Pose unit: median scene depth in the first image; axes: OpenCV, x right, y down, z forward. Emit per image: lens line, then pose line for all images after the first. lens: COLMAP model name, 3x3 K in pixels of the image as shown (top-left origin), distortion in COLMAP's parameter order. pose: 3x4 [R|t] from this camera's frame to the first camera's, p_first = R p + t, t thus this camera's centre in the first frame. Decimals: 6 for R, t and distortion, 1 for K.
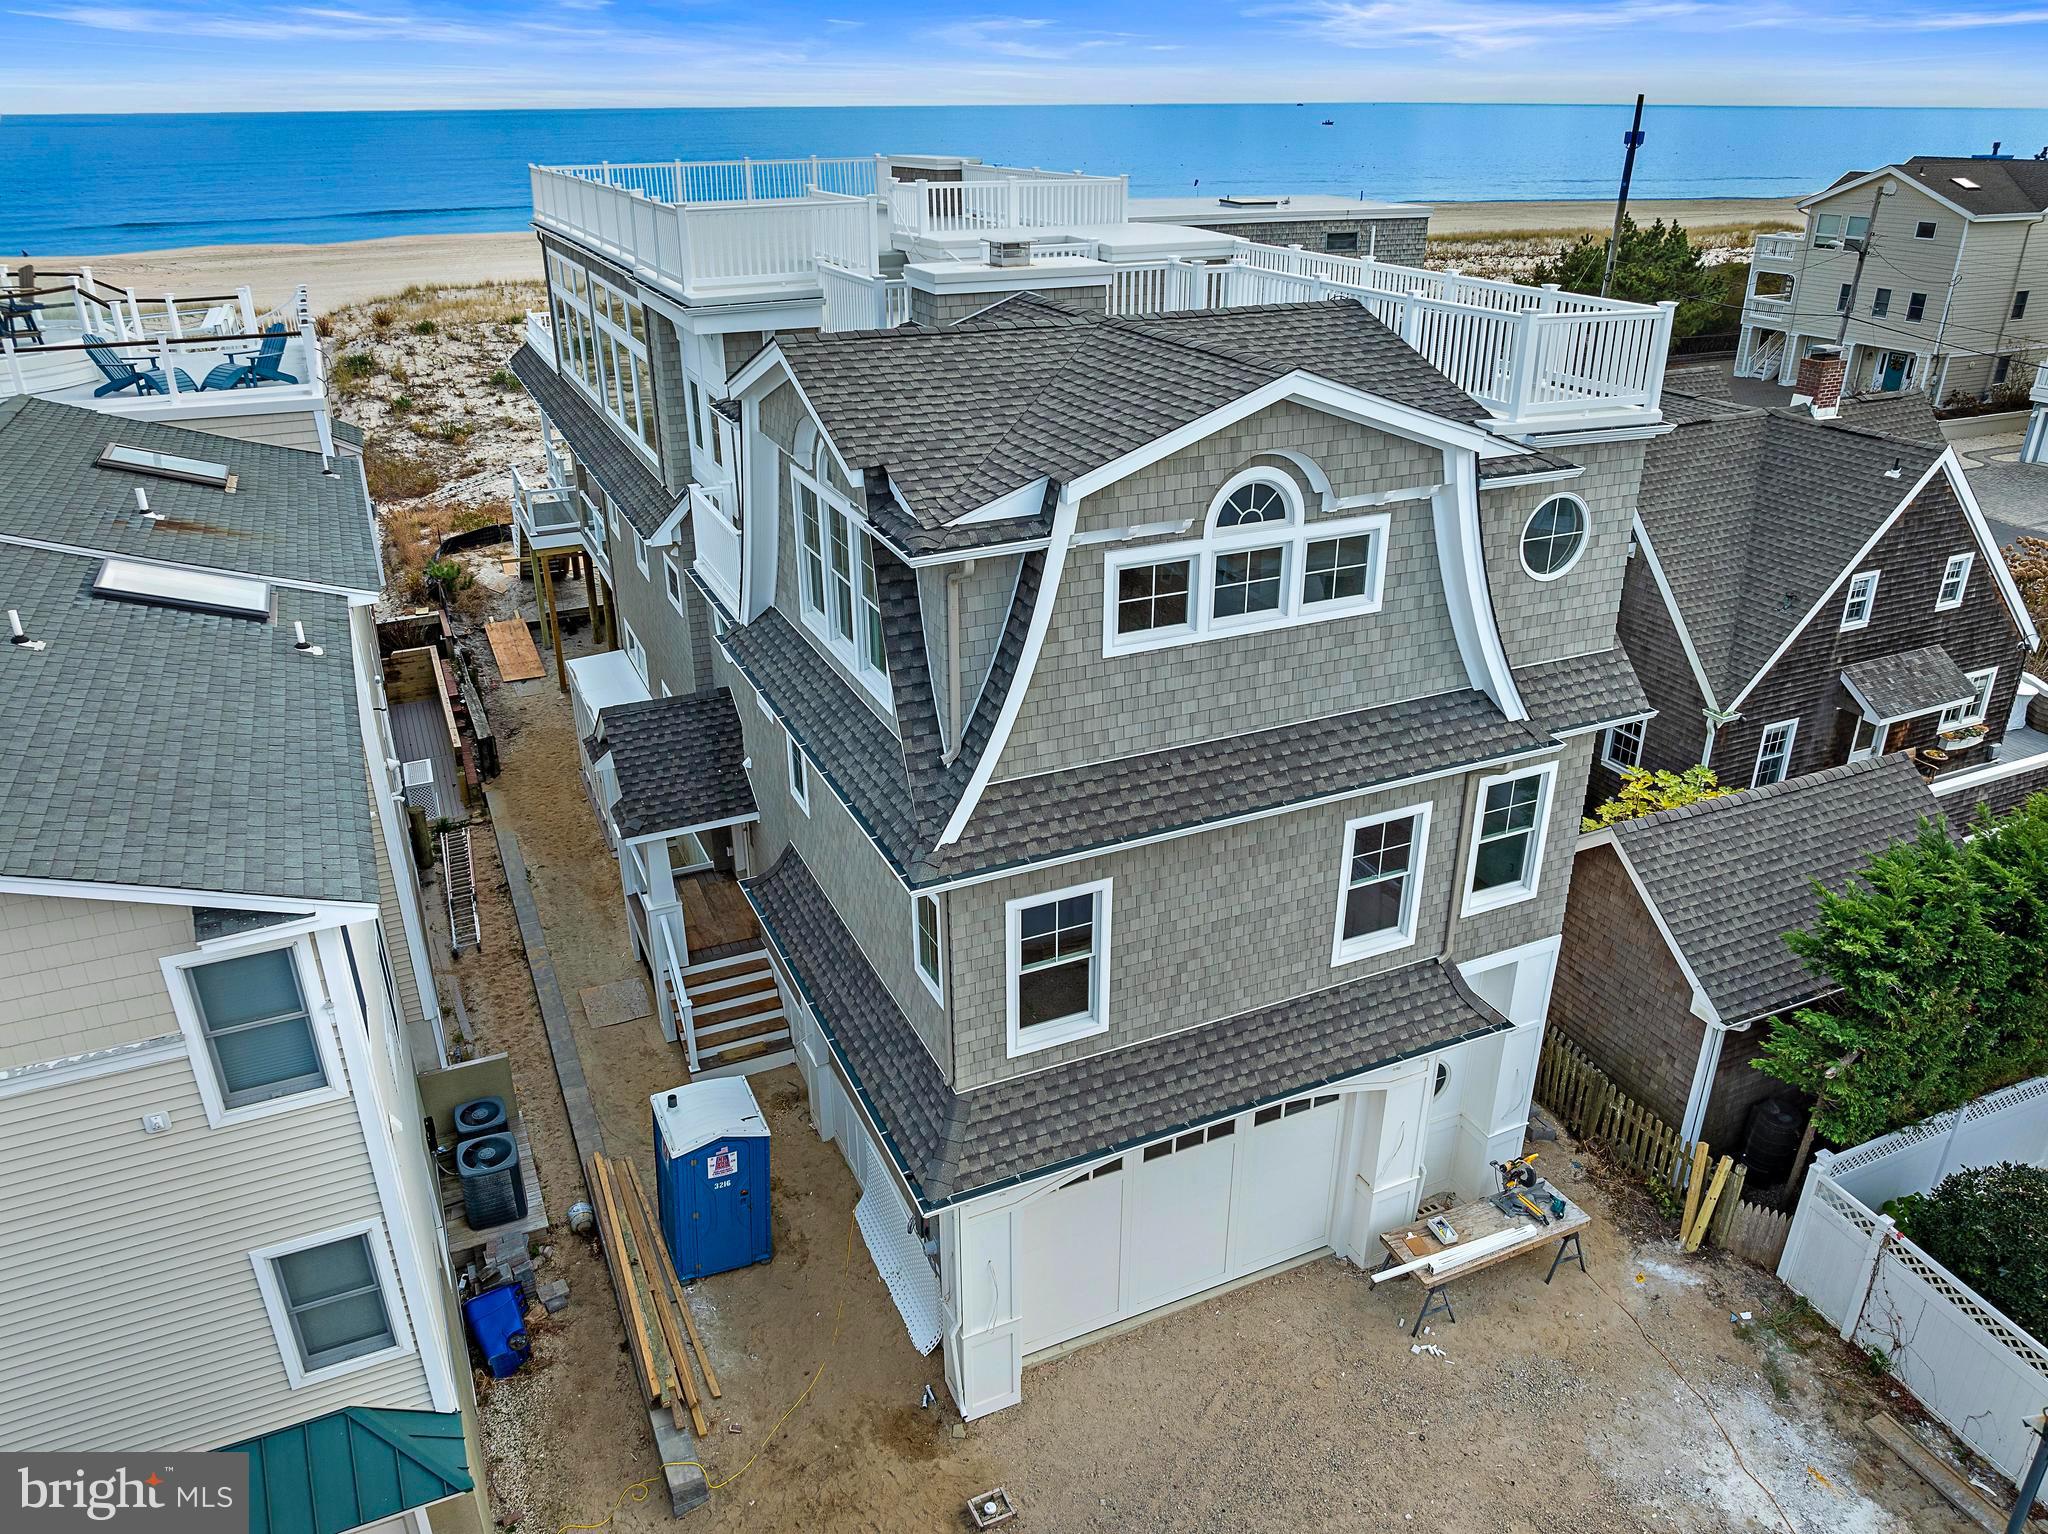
lens RADIAL K [[1438.2, 0, 1024.0], [0, 1438.2, 767.0], [0, 0, 1]] dist [-0.031558, 0.005643]
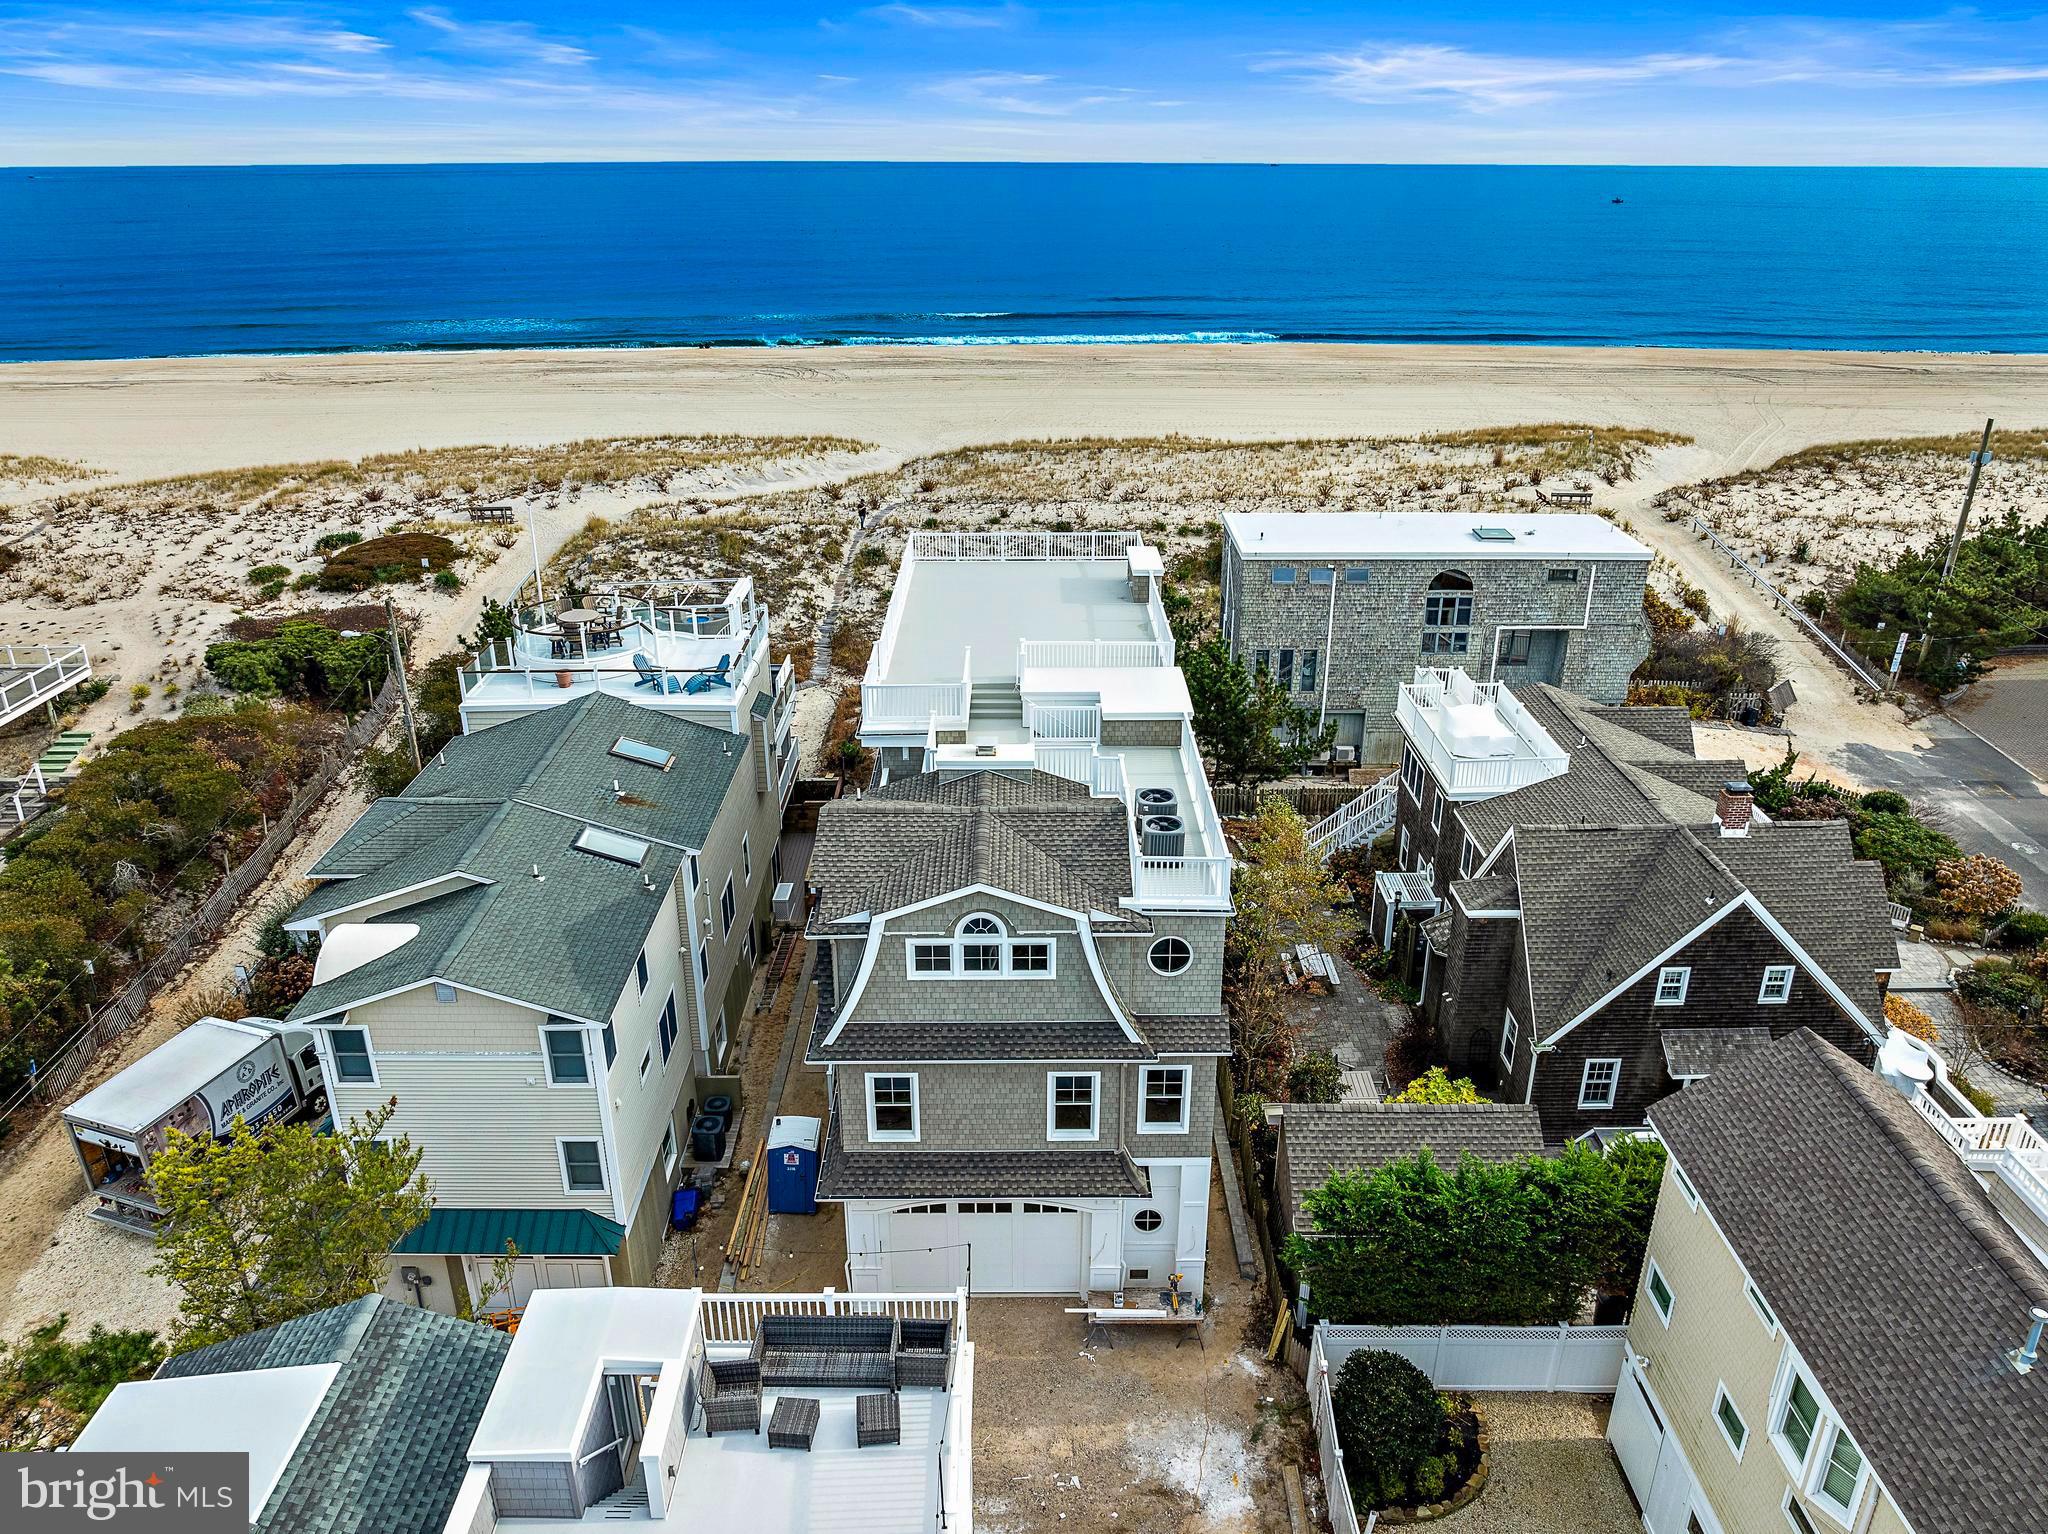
lens RADIAL K [[1445.4, 0, 1024.0], [0, 1445.4, 767.0], [0, 0, 1]] dist [-0.033344, -0.001945]
pose [[0.911461, 0.163653, -0.377435, 0.944170], [-0.175804, 0.984422, 0.002291, -0.407506], [0.371930, 0.064267, 0.926033, -0.986190]]
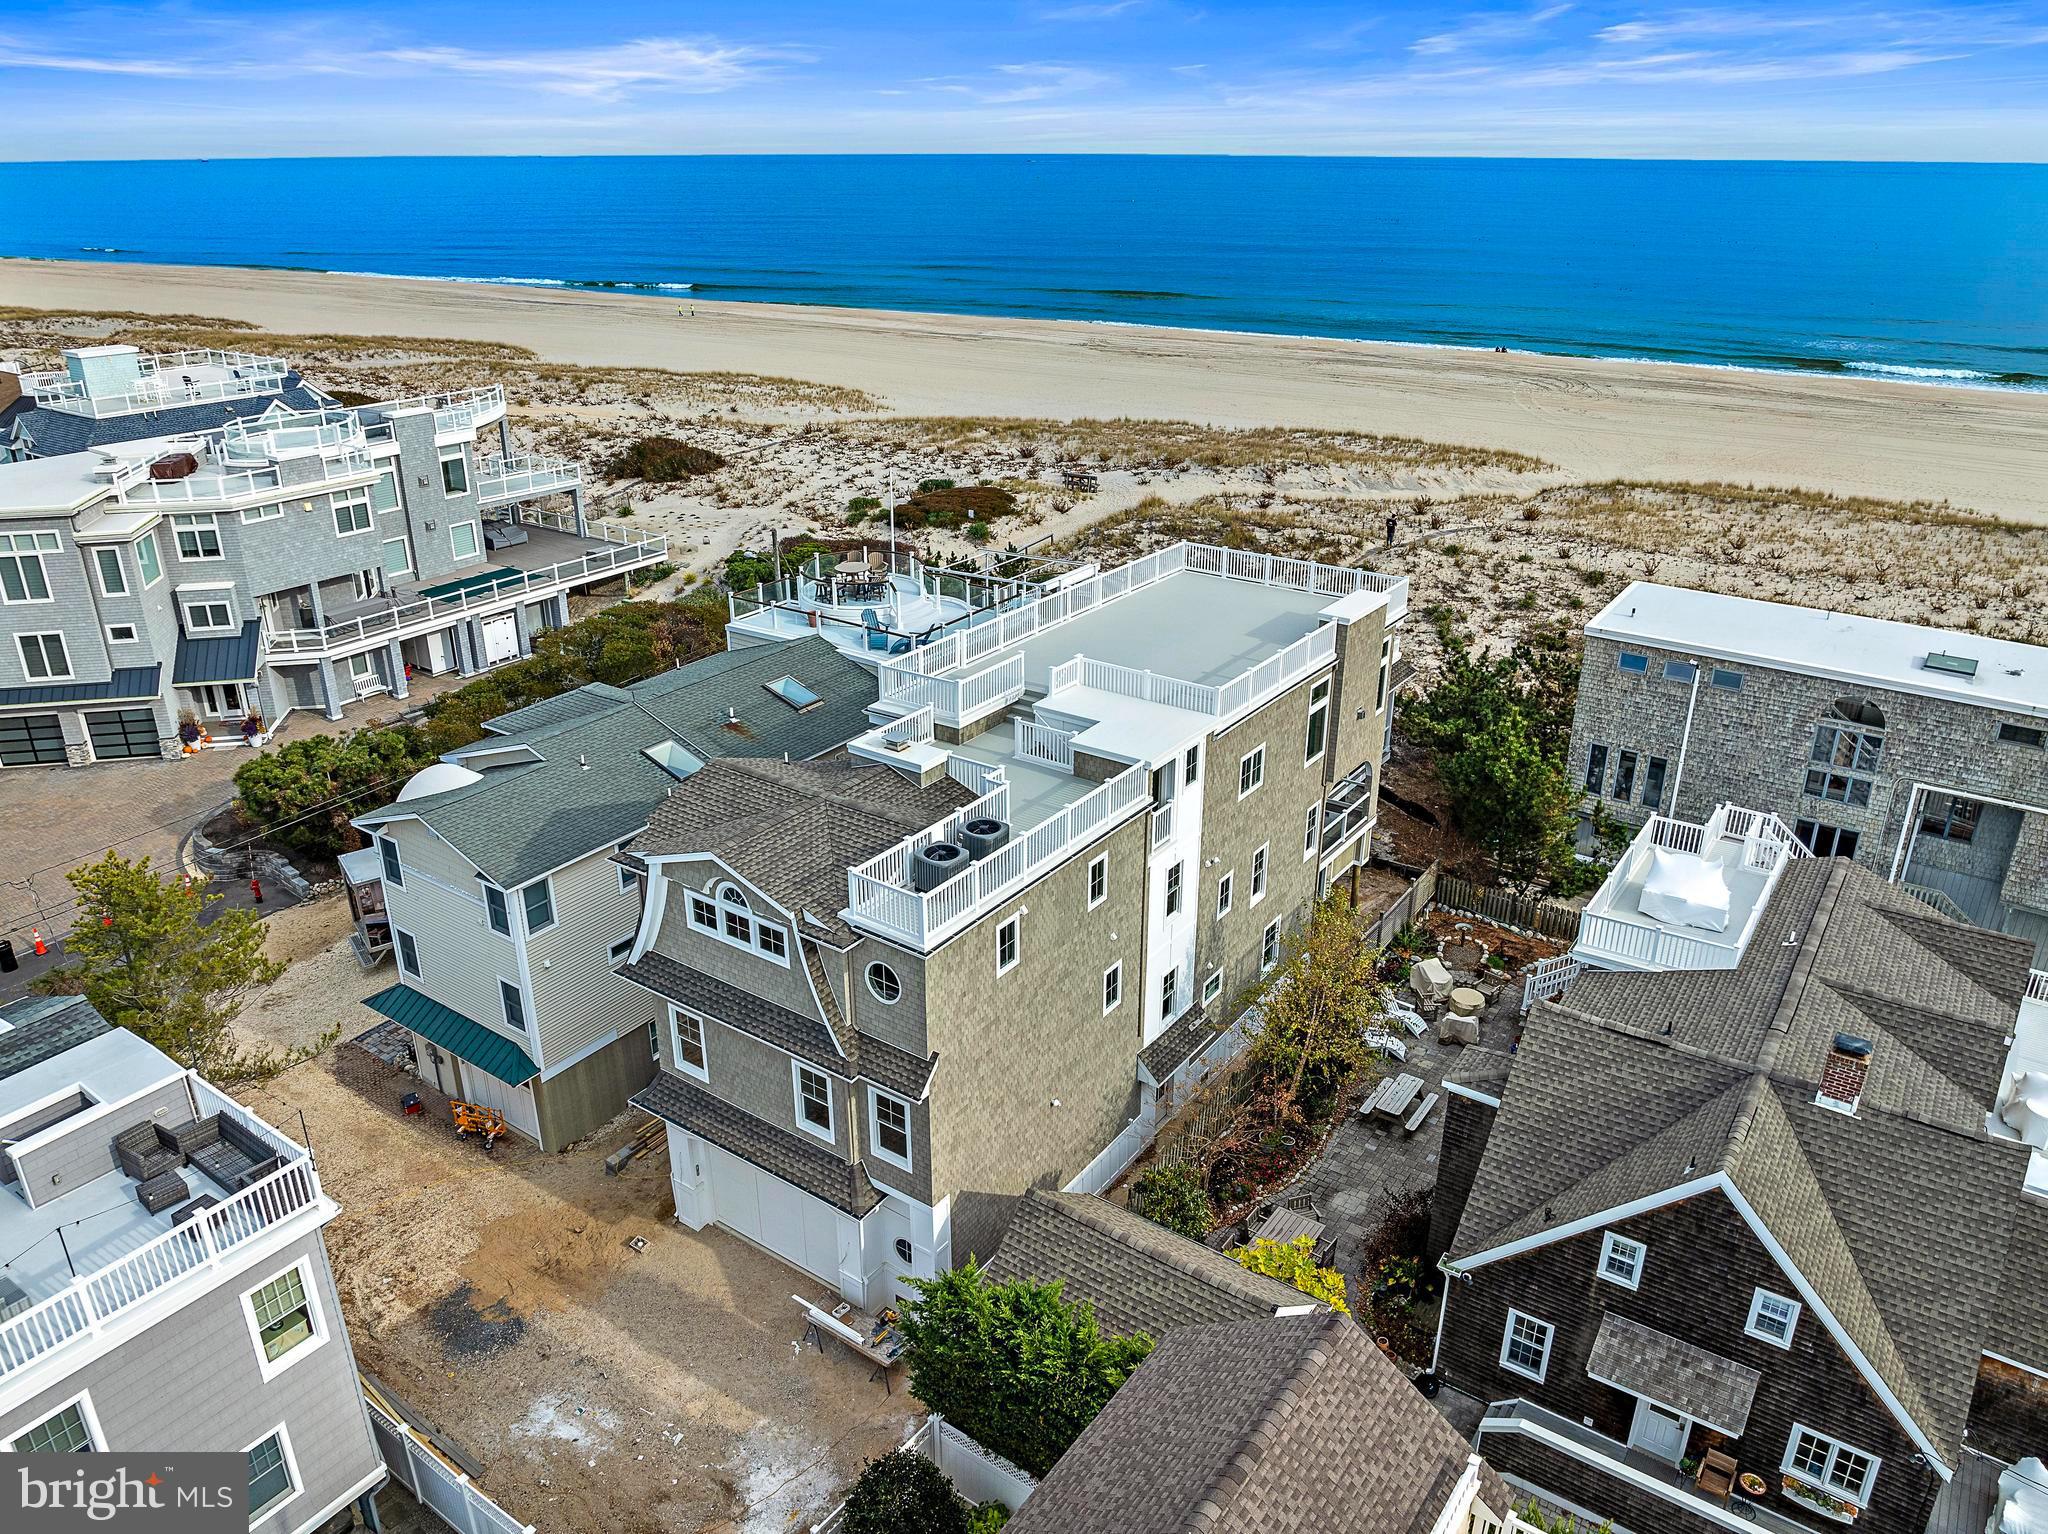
lens RADIAL K [[1445.4, 0, 1024.0], [0, 1445.4, 767.0], [0, 0, 1]] dist [-0.033344, -0.001945]
pose [[0.505515, 0.343899, -0.791321, 1.996521], [-0.366503, 0.915868, 0.163894, -0.853993], [0.781108, 0.207171, 0.589025, -0.051704]]
